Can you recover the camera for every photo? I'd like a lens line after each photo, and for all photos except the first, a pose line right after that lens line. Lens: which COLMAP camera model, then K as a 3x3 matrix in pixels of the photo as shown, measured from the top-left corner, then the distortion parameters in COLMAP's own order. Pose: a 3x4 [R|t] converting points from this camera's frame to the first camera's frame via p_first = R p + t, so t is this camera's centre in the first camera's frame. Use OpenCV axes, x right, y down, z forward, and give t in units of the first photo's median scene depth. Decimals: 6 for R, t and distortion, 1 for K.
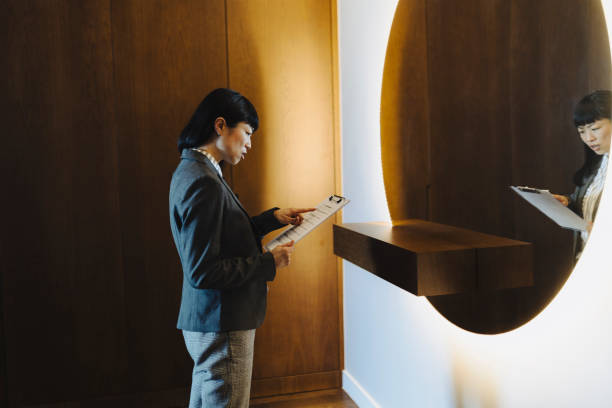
lens RADIAL K [[551.9, 0, 308.6], [0, 551.9, 201.5], [0, 0, 1]] dist [-0.012377, -0.006196]
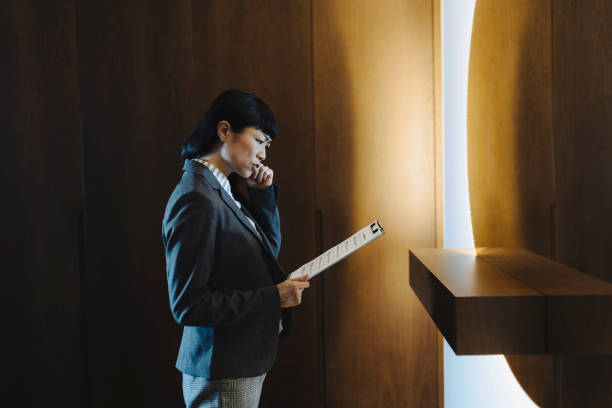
lens RADIAL K [[551.9, 0, 316.1], [0, 551.9, 206.6], [0, 0, 1]] dist [-0.035114, 0.002141]
pose [[0.958563, 0.021230, -0.284089, 0.205959], [-0.025665, 0.999600, -0.011898, -0.015653], [0.283723, 0.018696, 0.958724, 0.228729]]
